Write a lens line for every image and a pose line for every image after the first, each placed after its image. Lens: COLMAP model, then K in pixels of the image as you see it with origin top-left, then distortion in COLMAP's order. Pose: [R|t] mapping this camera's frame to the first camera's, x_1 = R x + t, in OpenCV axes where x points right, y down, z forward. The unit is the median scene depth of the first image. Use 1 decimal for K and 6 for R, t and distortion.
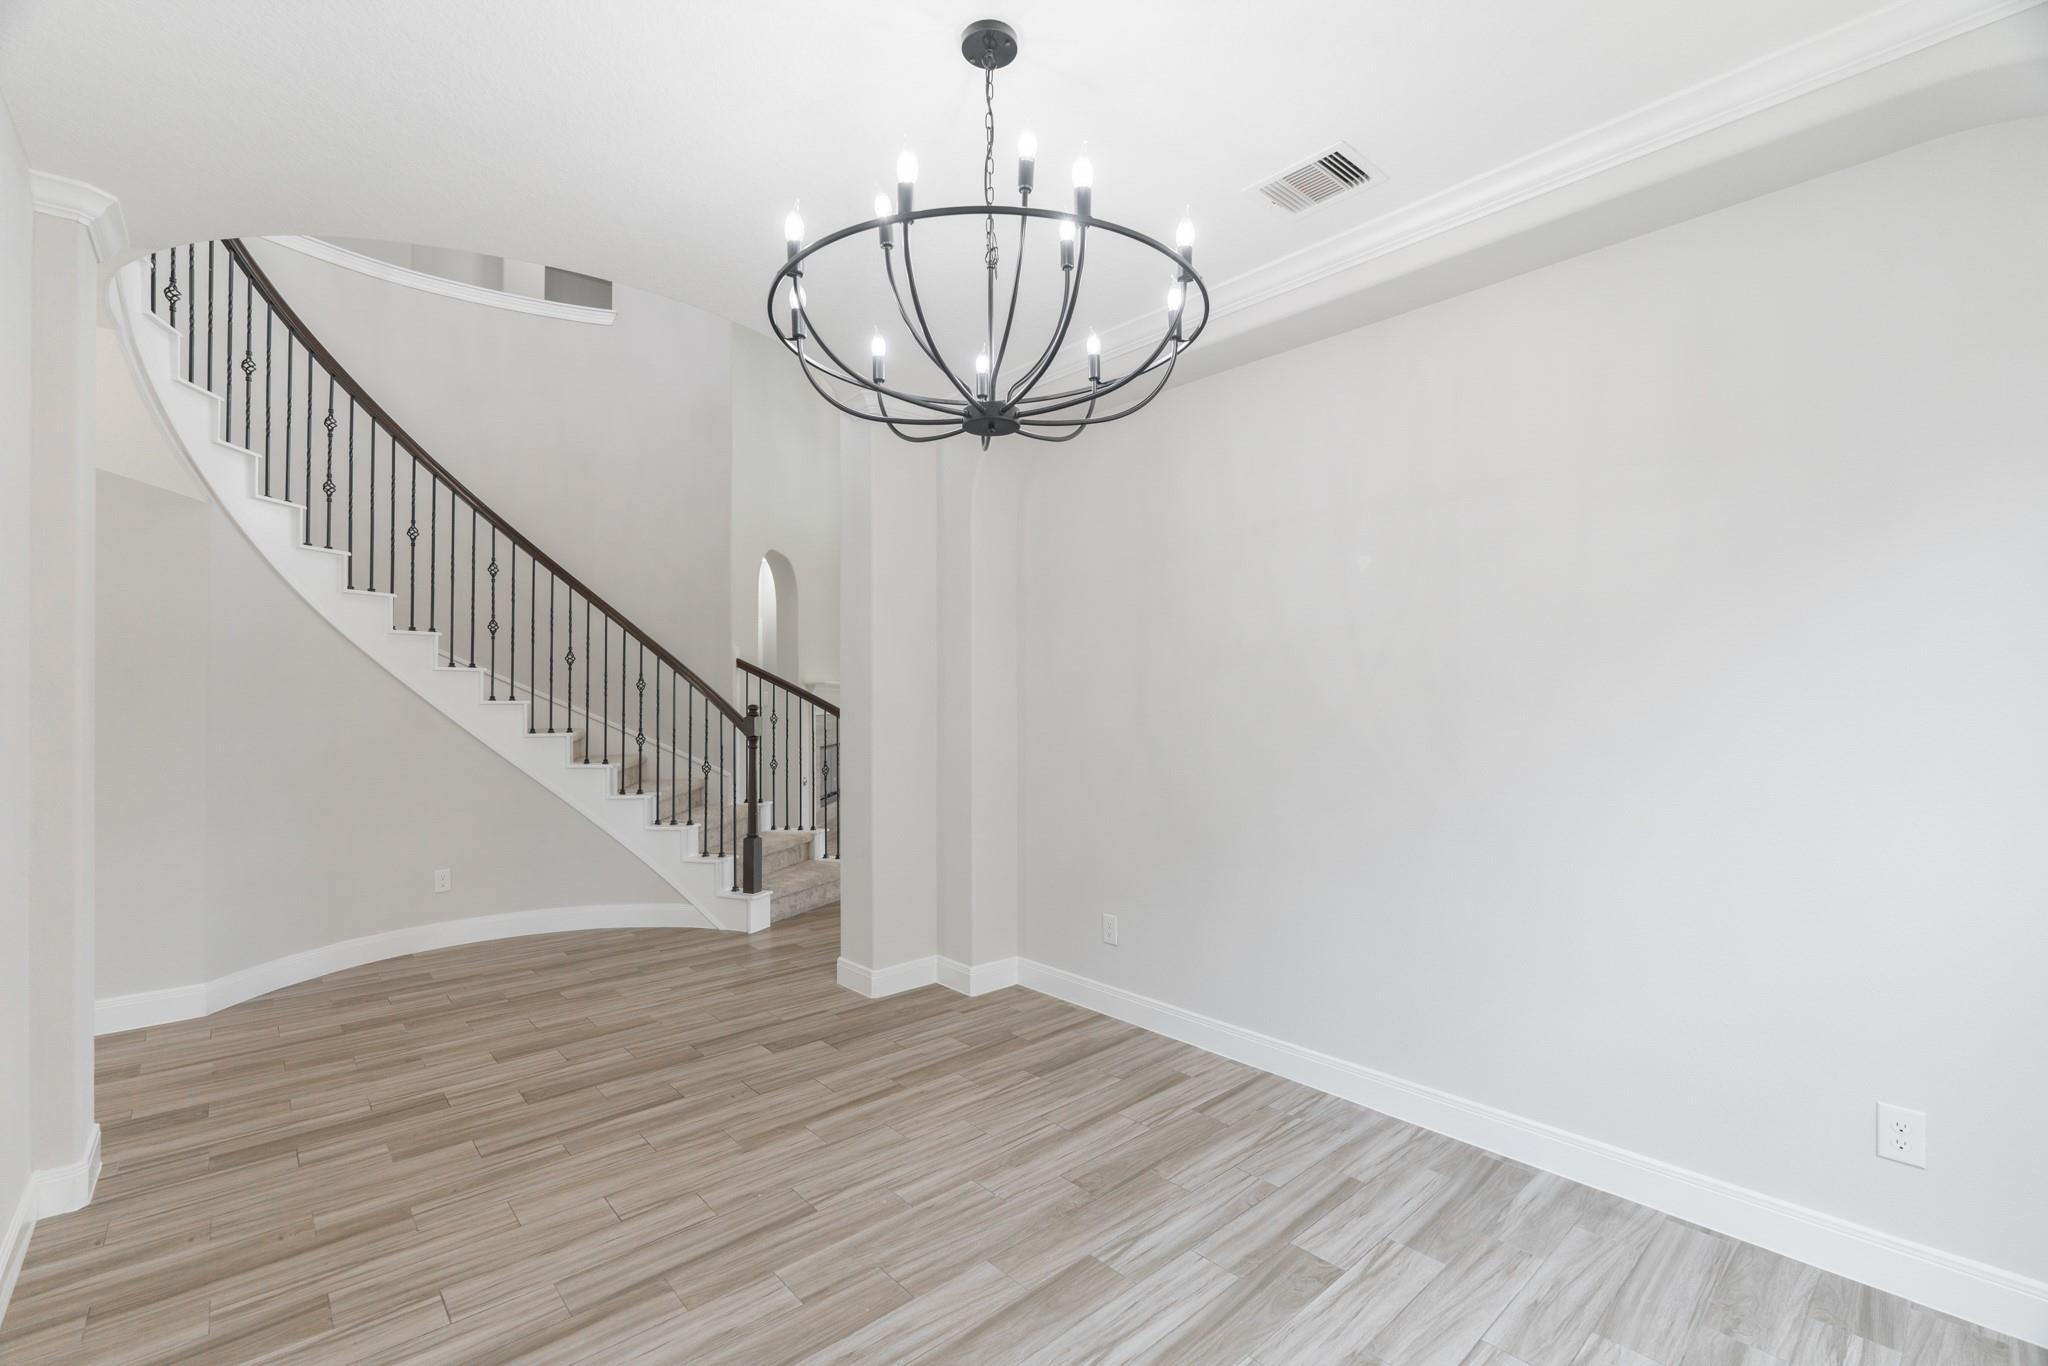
lens RADIAL K [[890.2, 0, 1016.5], [0, 890.2, 690.8], [0, 0, 1]] dist [-0.011121, 0.000458]
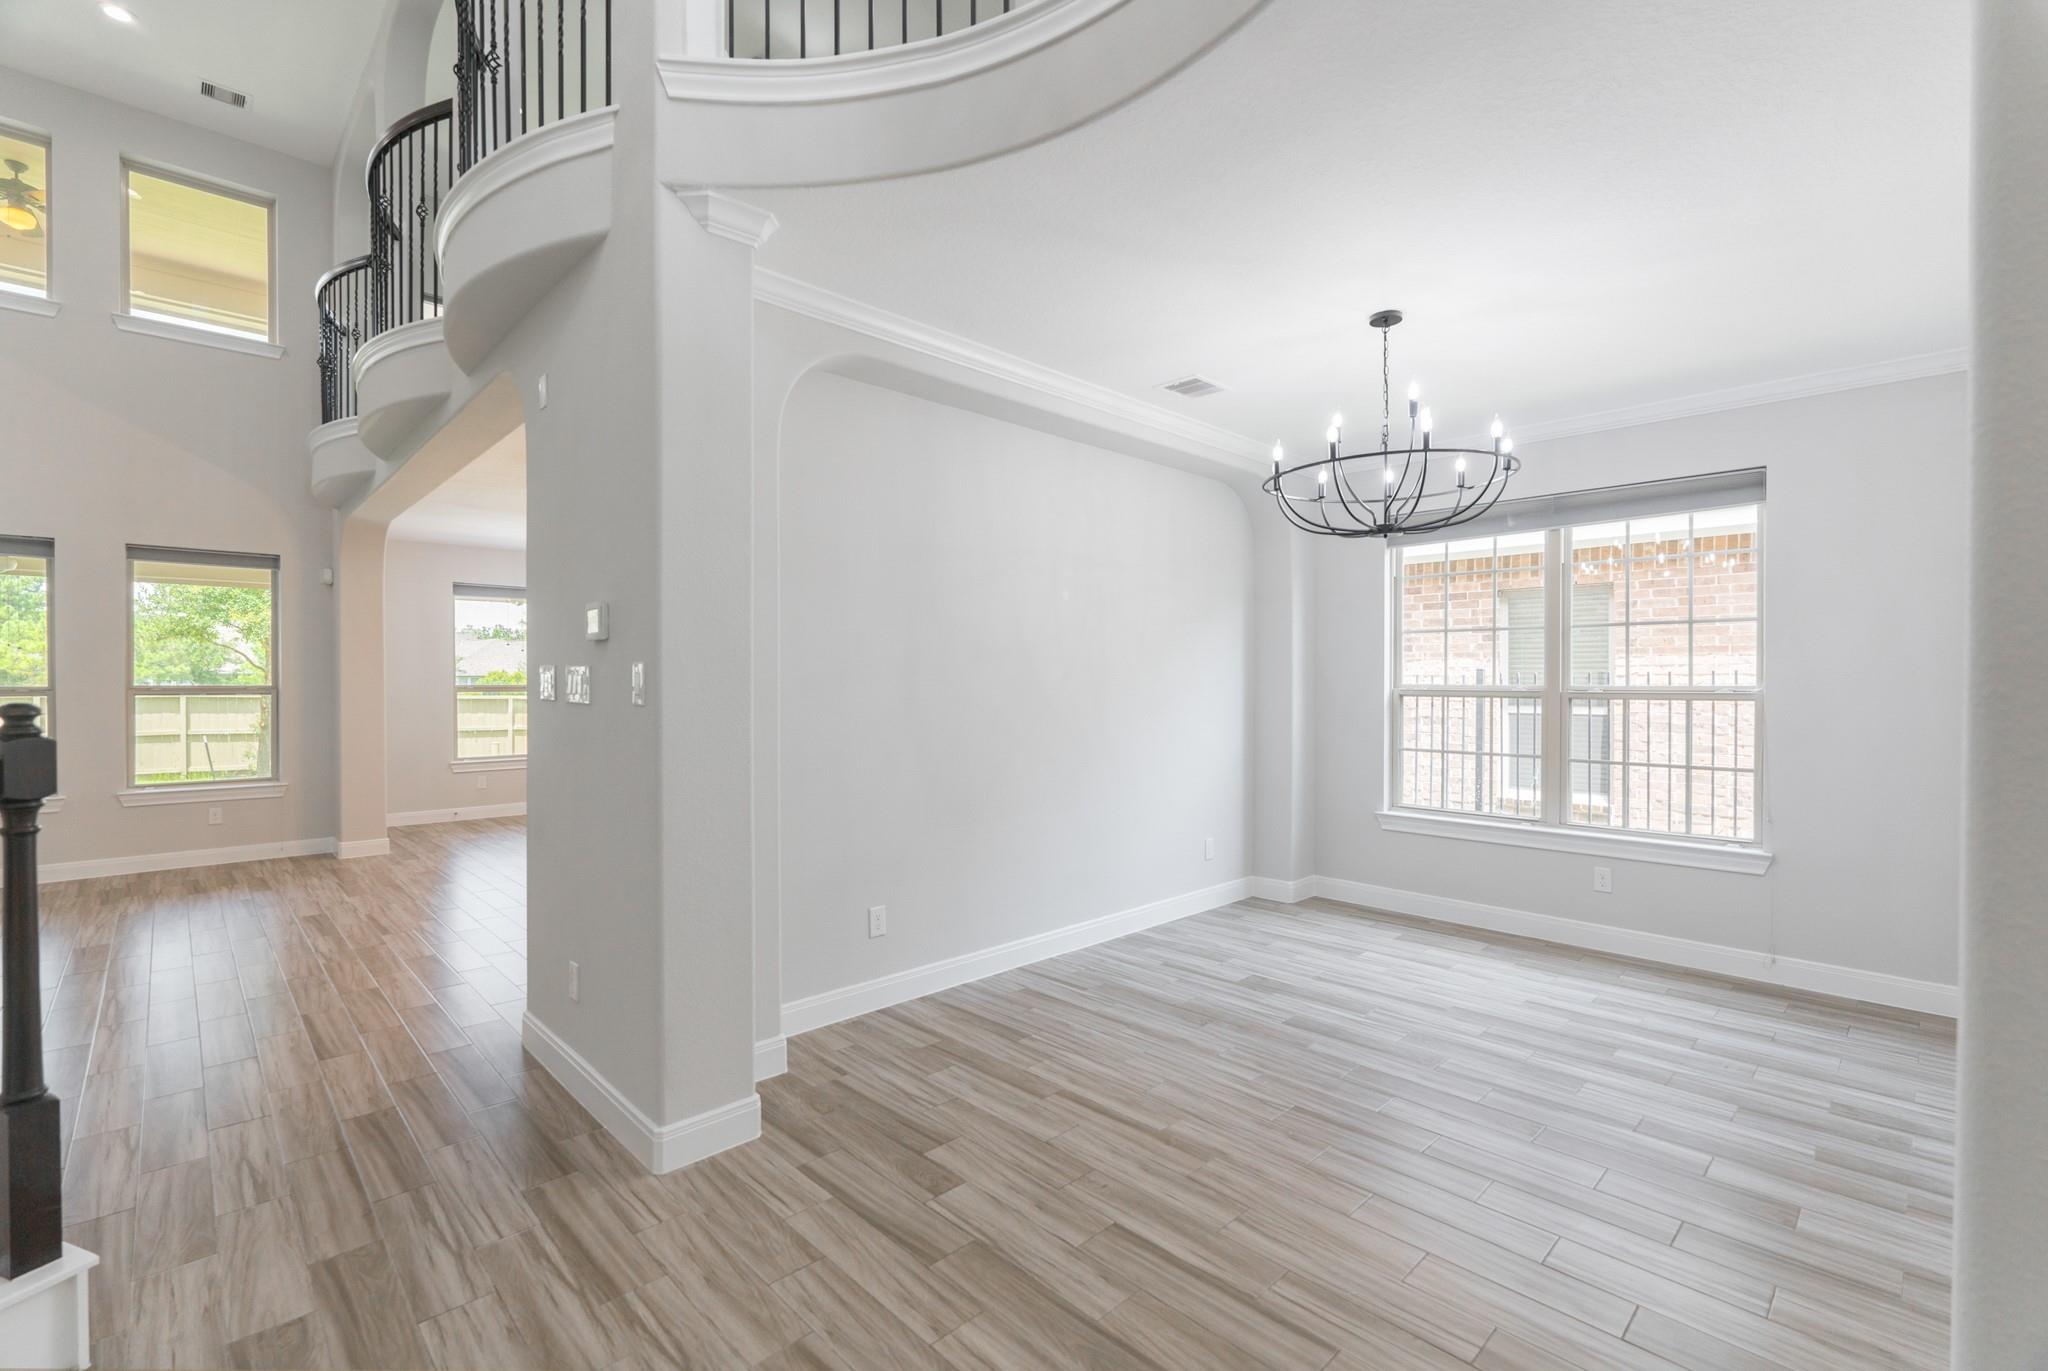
lens RADIAL K [[890.2, 0, 1016.1], [0, 890.2, 691.4], [0, 0, 1]] dist [-0.011121, 0.000458]
pose [[-0.034203, -0.006577, 0.999393, -1.091094], [-0.011119, 0.999919, 0.006200, 0.004251], [-0.999353, -0.010900, -0.034273, 1.085968]]
